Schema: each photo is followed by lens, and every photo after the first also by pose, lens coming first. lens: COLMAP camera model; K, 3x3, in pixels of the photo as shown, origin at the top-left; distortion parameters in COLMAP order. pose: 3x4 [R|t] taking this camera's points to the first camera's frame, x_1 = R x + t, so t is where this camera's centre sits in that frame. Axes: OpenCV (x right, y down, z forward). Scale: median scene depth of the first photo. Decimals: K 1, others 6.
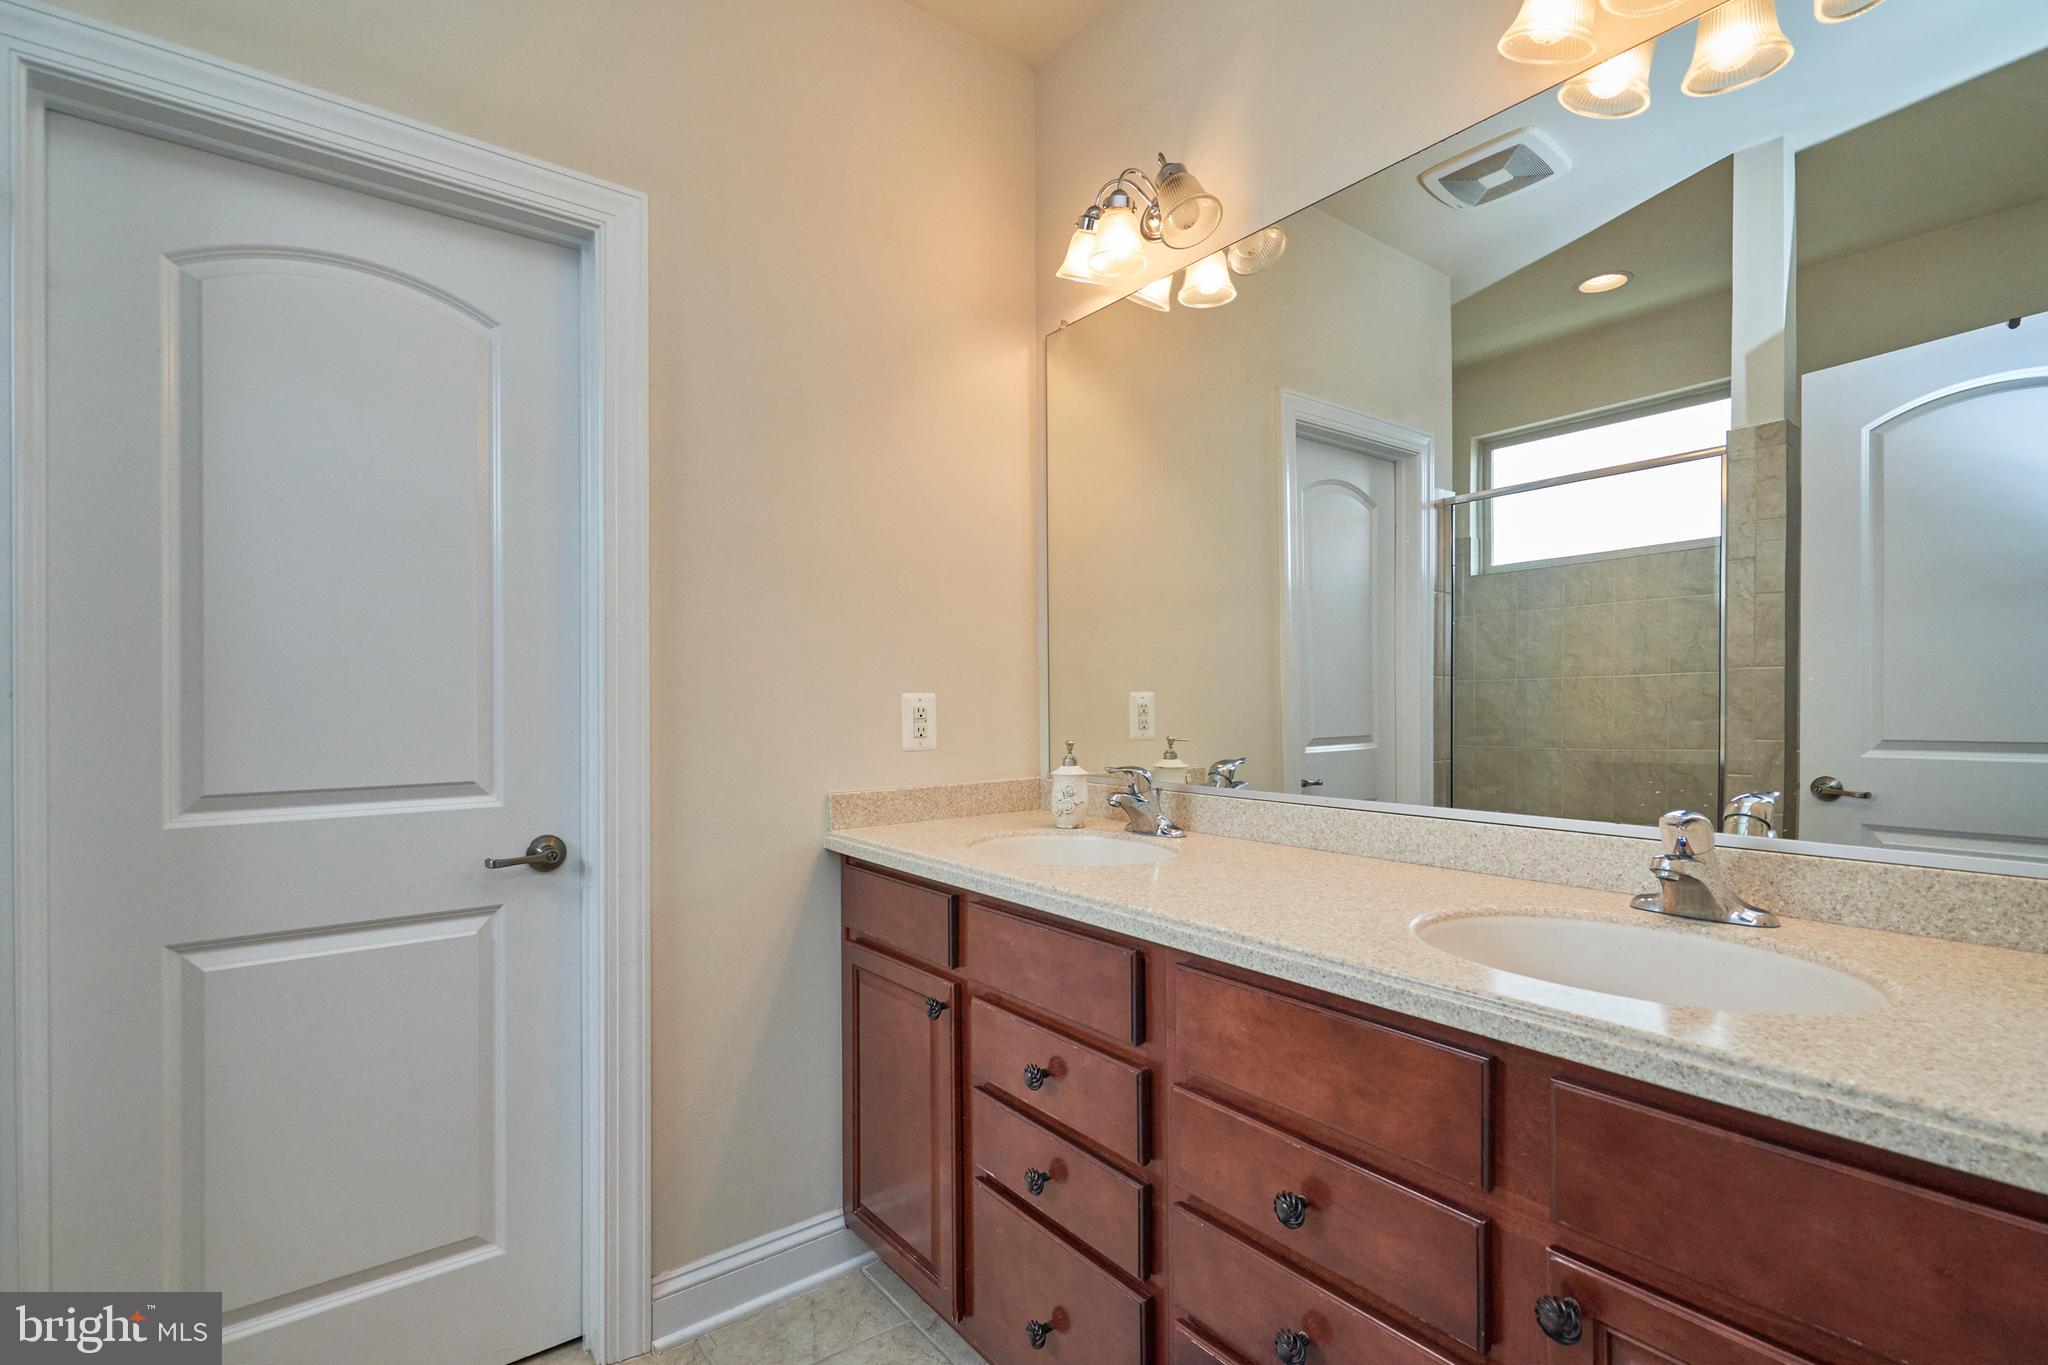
lens RADIAL K [[949.6, 0, 1023.4], [0, 949.6, 684.7], [0, 0, 1]] dist [0.000804, 0.000009]
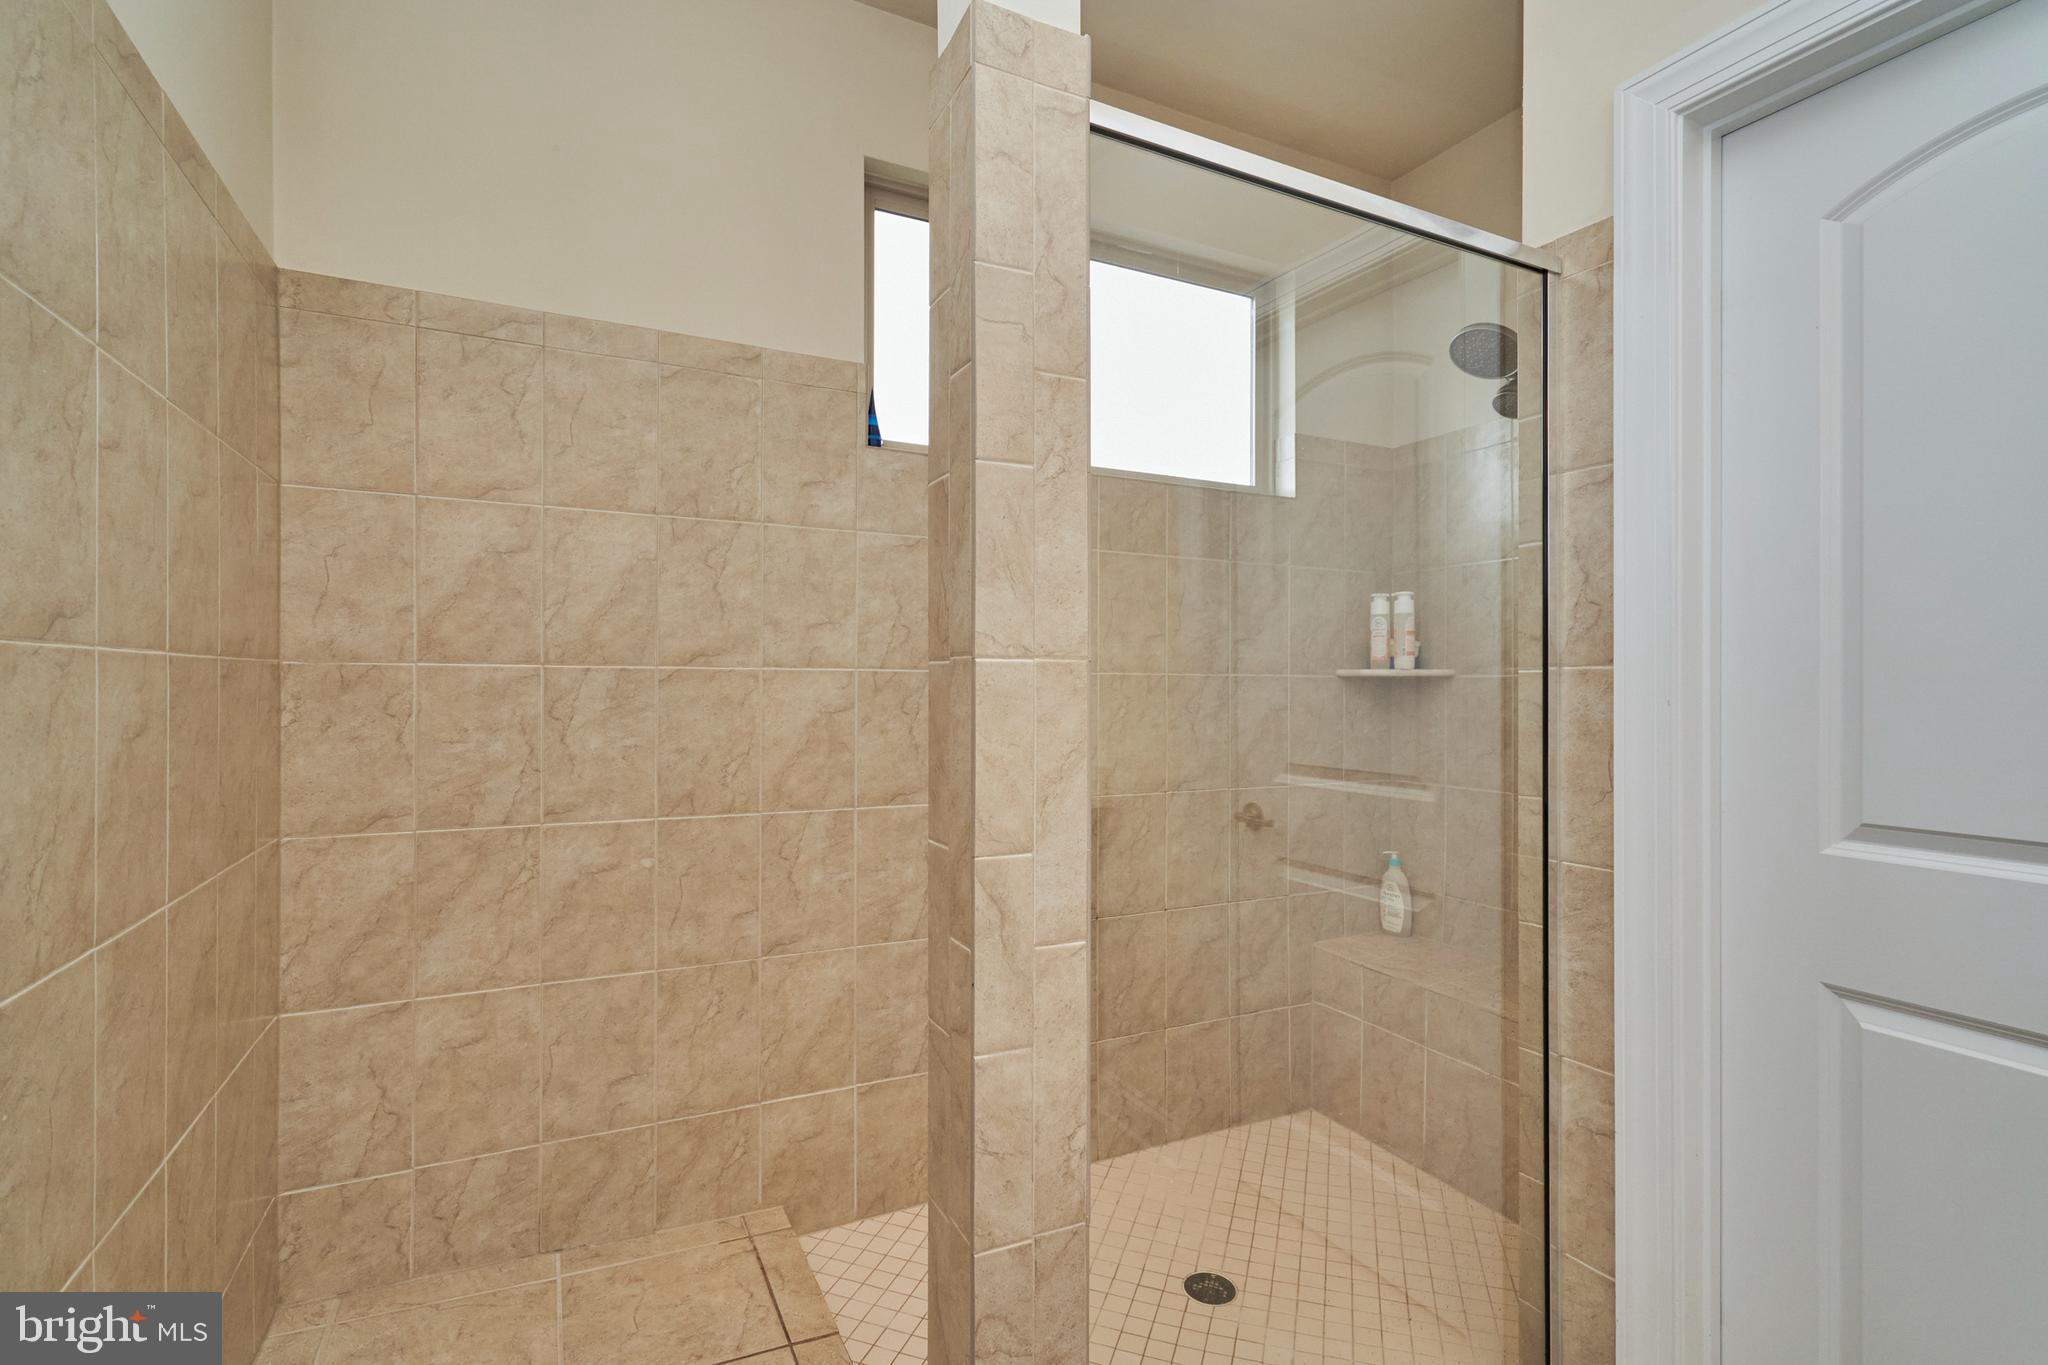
lens RADIAL K [[949.6, 0, 1021.8], [0, 949.6, 685.4], [0, 0, 1]] dist [0.000804, 0.000009]
pose [[-0.191833, 0.002762, -0.981424, 0.127912], [-0.002673, 0.999991, 0.003336, -0.009144], [0.981424, 0.003263, -0.191824, 0.423265]]
